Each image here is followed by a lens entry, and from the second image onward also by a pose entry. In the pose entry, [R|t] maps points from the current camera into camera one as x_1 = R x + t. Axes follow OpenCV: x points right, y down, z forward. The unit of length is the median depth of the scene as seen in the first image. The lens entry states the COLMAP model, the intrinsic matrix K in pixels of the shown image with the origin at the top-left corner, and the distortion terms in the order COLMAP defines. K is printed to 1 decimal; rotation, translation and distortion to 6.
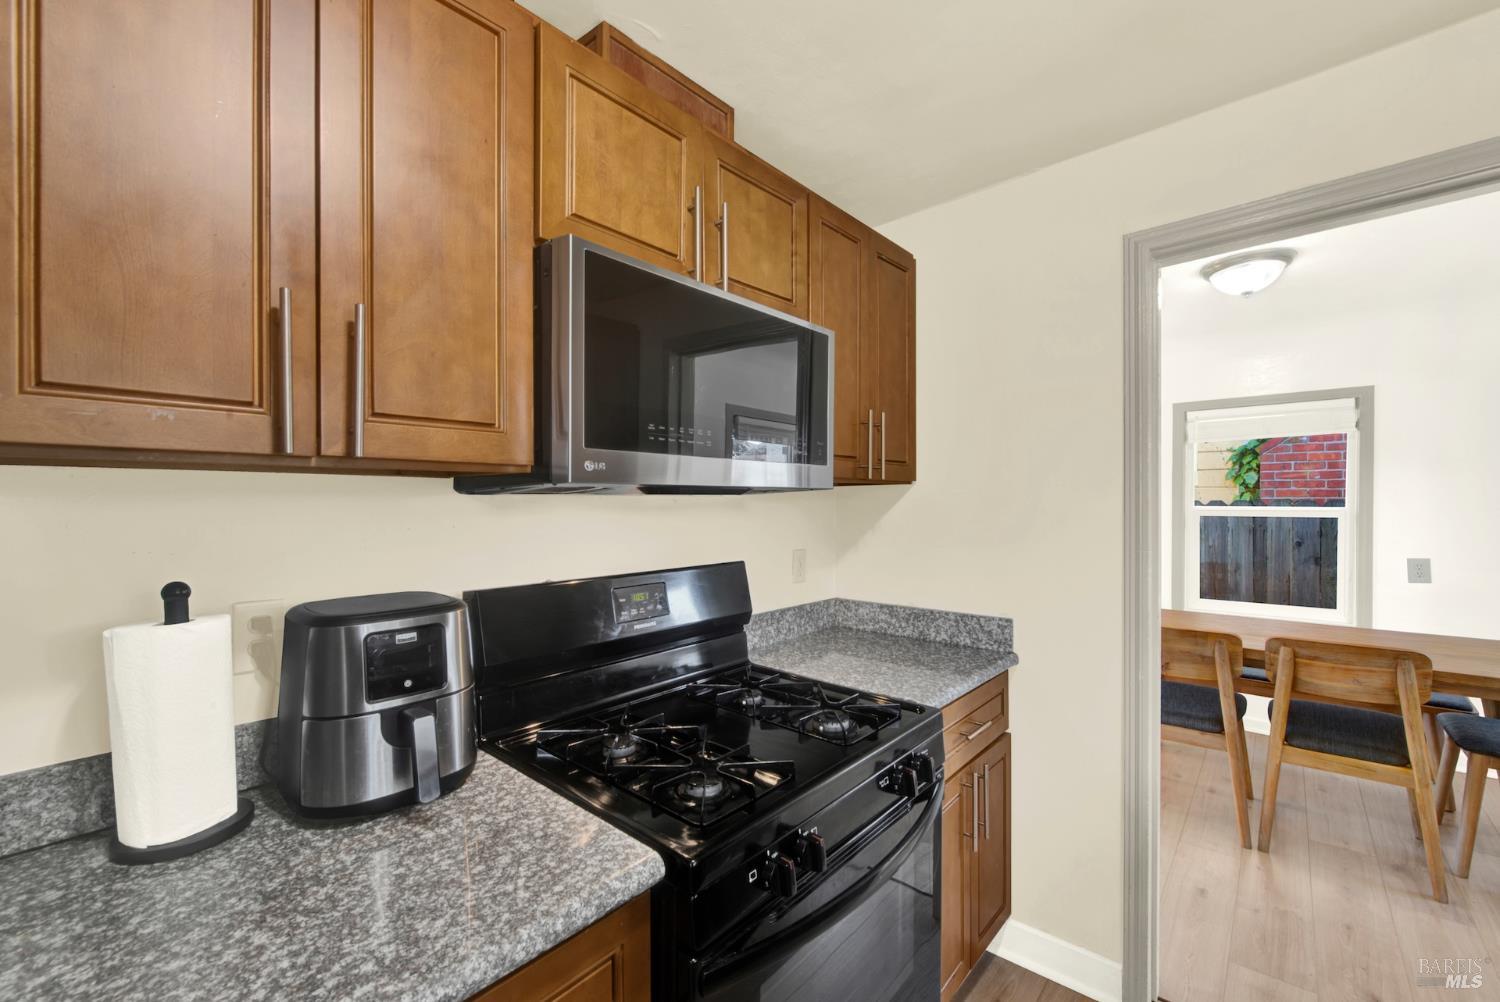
lens RADIAL K [[613.9, 0, 757.3], [0, 613.9, 505.7], [0, 0, 1]] dist [0.002984, -0.002559]
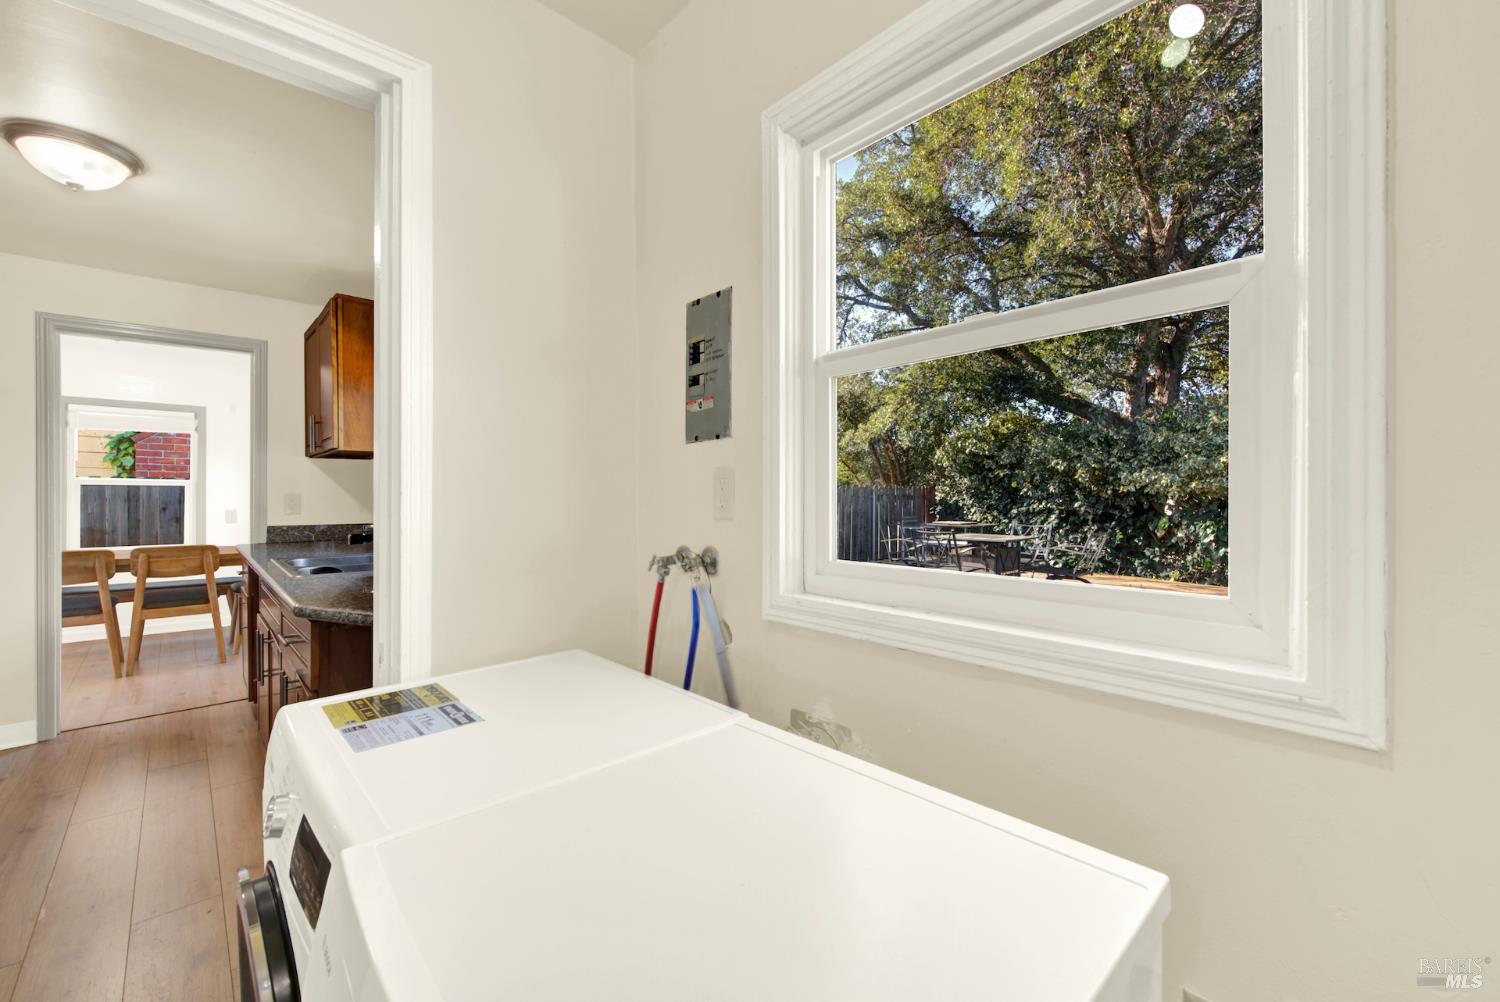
lens RADIAL K [[613.9, 0, 755.1], [0, 613.9, 498.0], [0, 0, 1]] dist [0.002984, -0.002559]
pose [[0.105566, -0.000217, 0.994412, -0.654689], [0.003705, 0.999993, -0.000175, 0.076138], [-0.994405, 0.003703, 0.105567, -0.866571]]
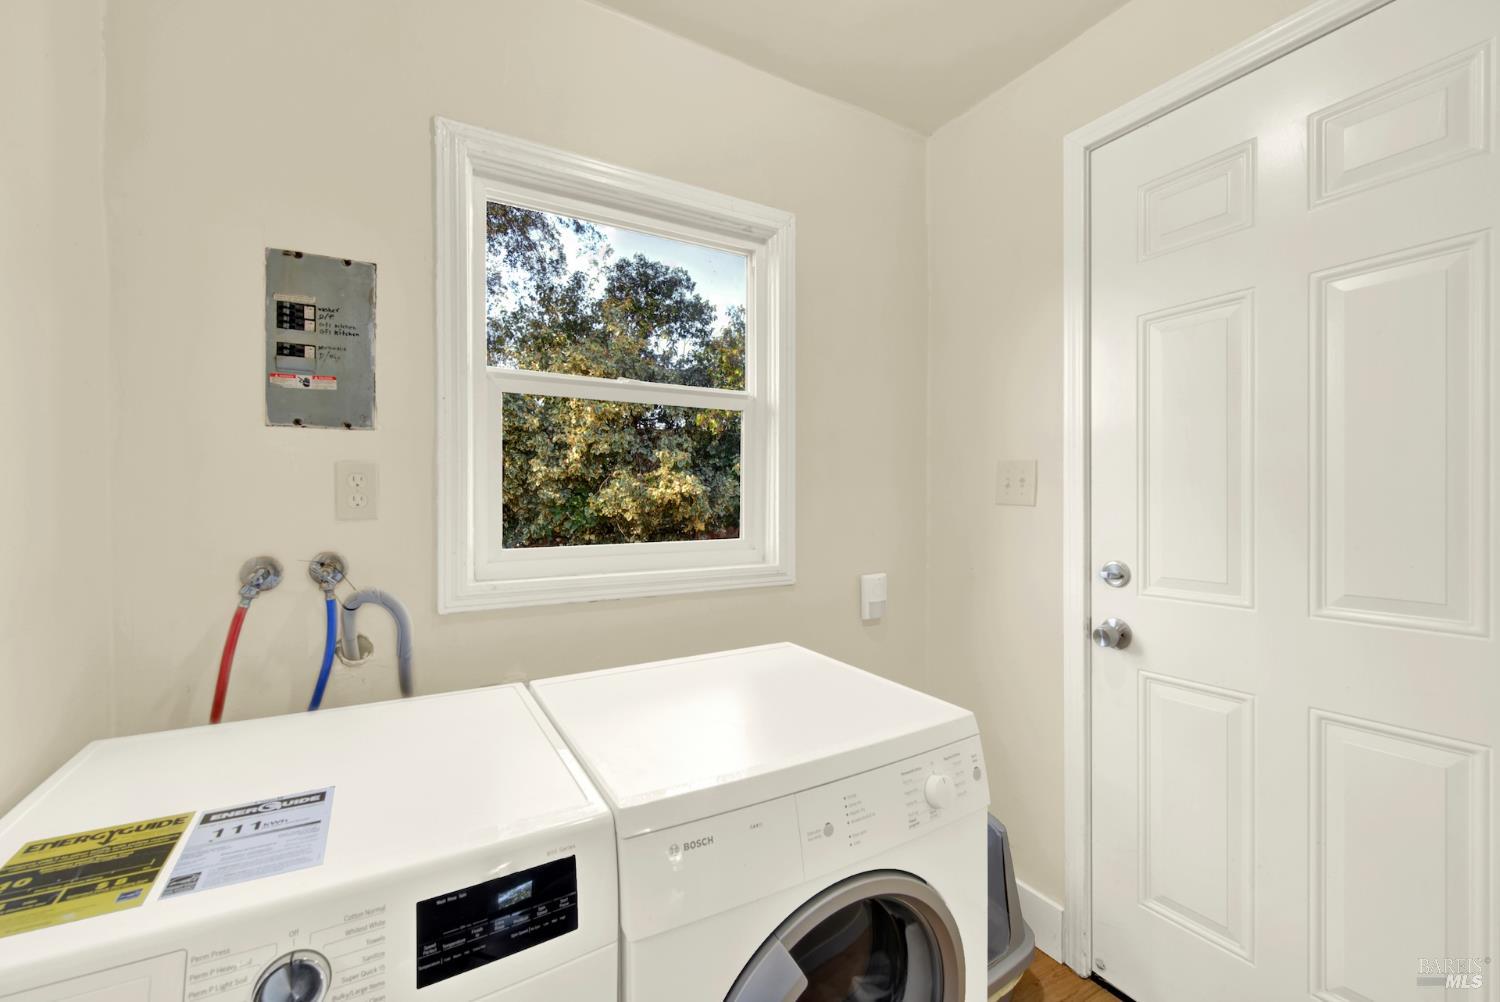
lens RADIAL K [[613.9, 0, 758.3], [0, 613.9, 503.8], [0, 0, 1]] dist [0.002984, -0.002559]
pose [[-0.949124, -0.001936, 0.314897, -0.563792], [0.002194, 0.999916, 0.012760, 0.077067], [-0.314896, 0.012801, -0.949040, -0.388991]]
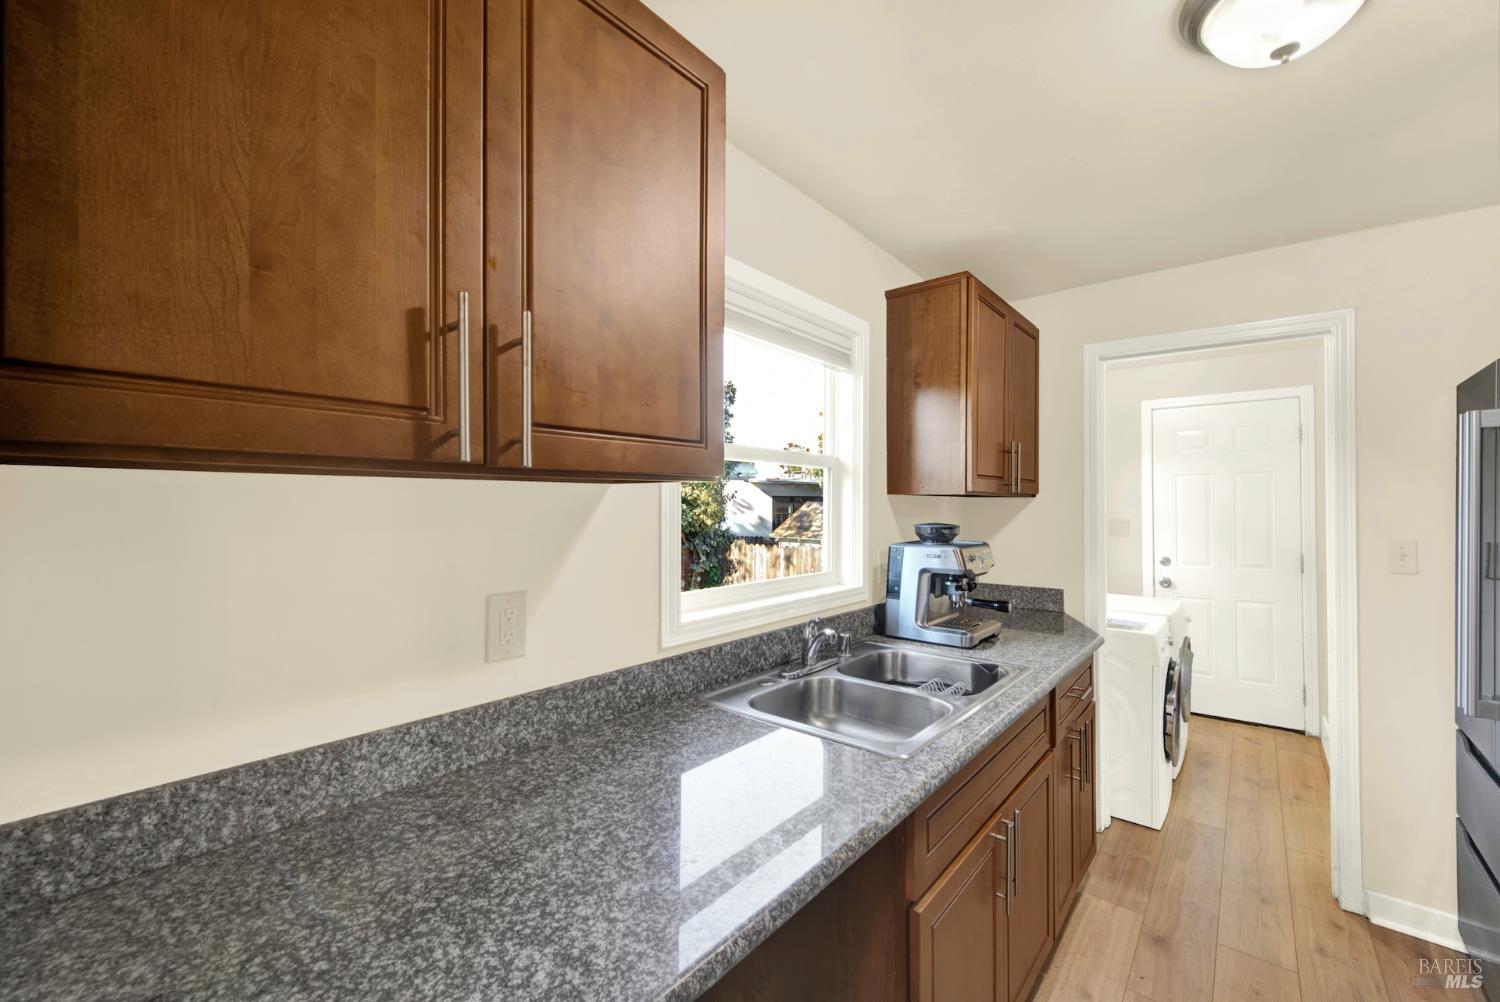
lens RADIAL K [[613.9, 0, 757.5], [0, 613.9, 500.0], [0, 0, 1]] dist [0.002984, -0.002559]
pose [[-0.999158, 0.000488, -0.041035, 0.527766], [0.000737, 0.999982, -0.006035, -0.009774], [0.041032, -0.006060, -0.999139, 0.624440]]
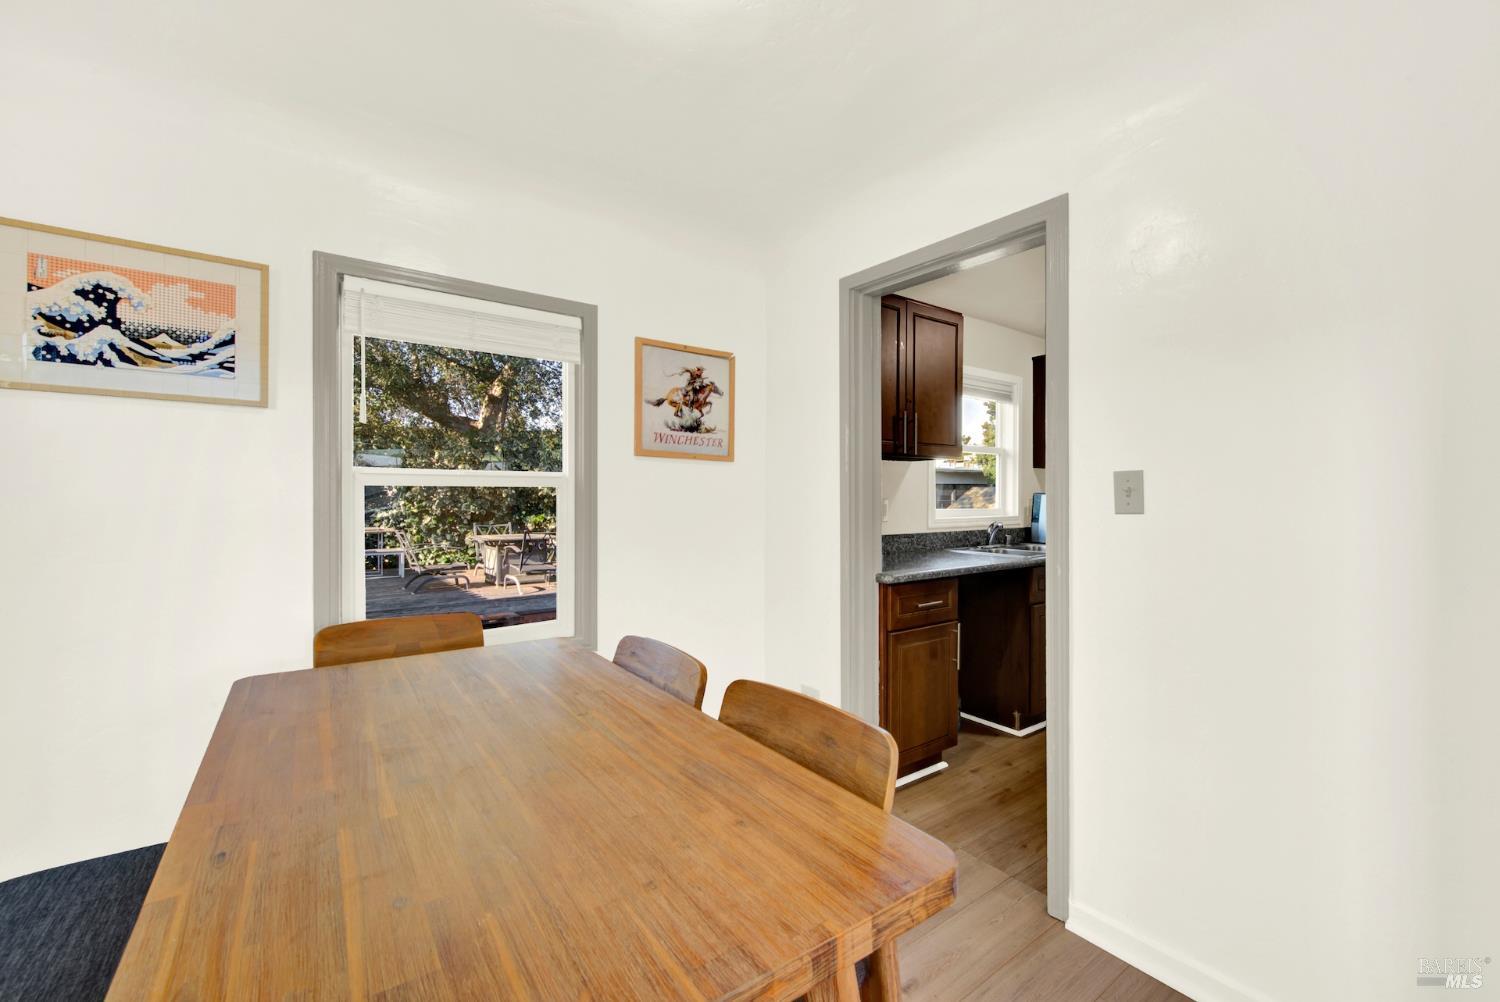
lens RADIAL K [[613.9, 0, 756.9], [0, 613.9, 499.1], [0, 0, 1]] dist [0.002984, -0.002559]
pose [[-0.978160, 0.001545, 0.207849, 0.698018], [0.003200, 0.999966, 0.007628, 0.049037], [-0.207830, 0.008127, -0.978131, 1.584752]]
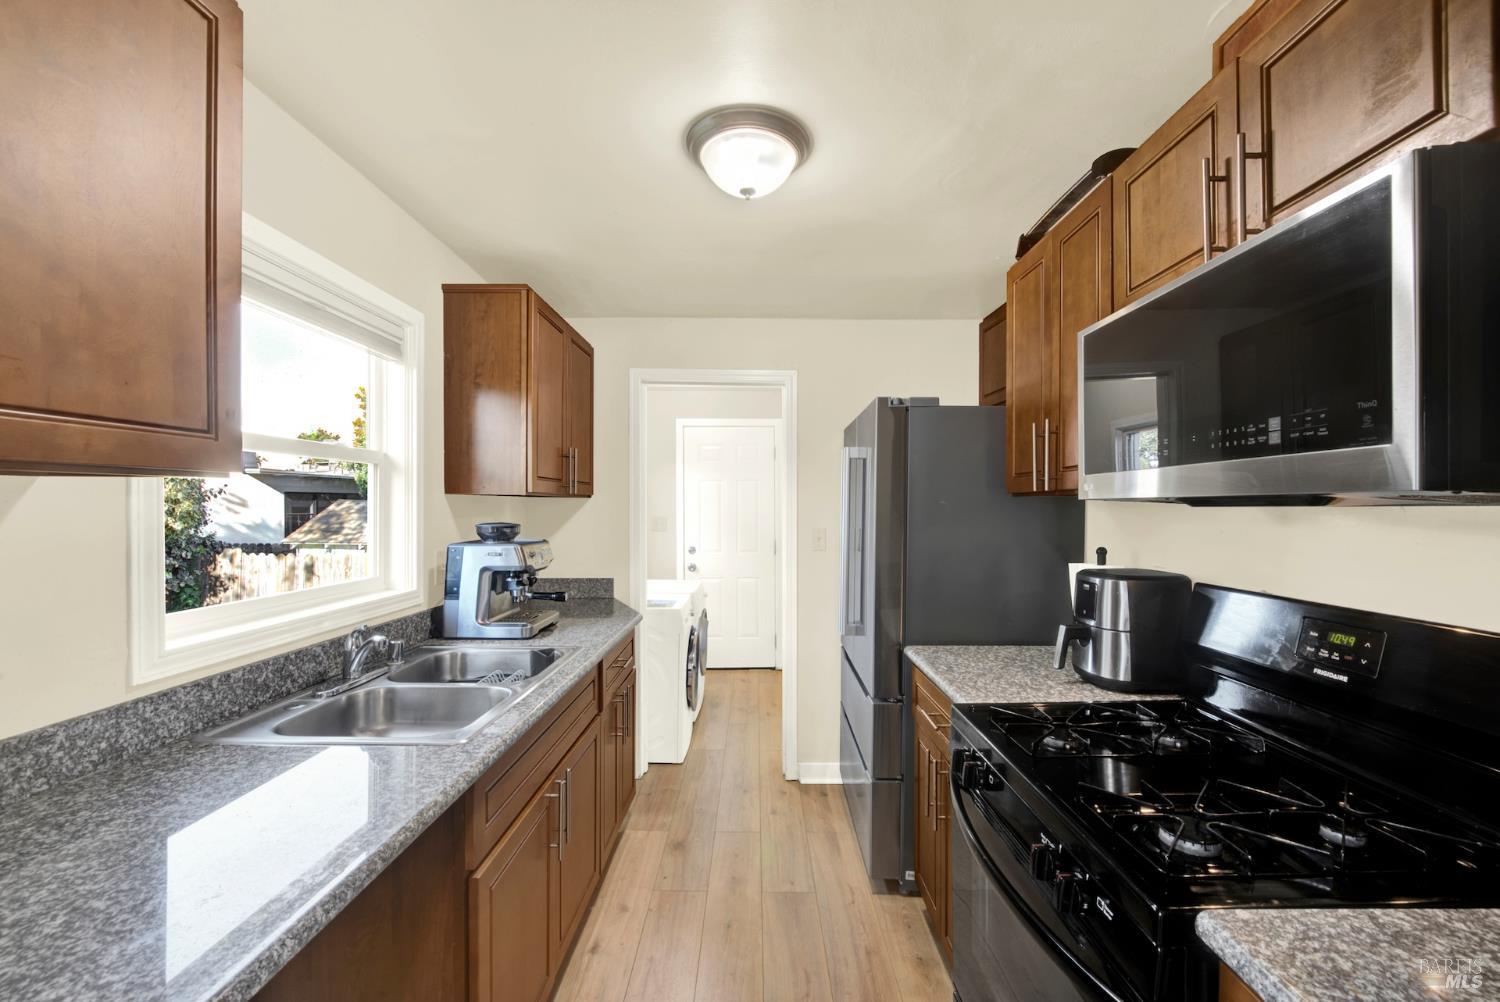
lens RADIAL K [[613.9, 0, 758.3], [0, 613.9, 508.6], [0, 0, 1]] dist [0.002984, -0.002559]
pose [[-0.749589, 0.004406, -0.661889, 0.548346], [-0.002589, 0.999951, 0.009589, -0.011999], [0.661899, 0.008901, -0.749540, 0.695045]]
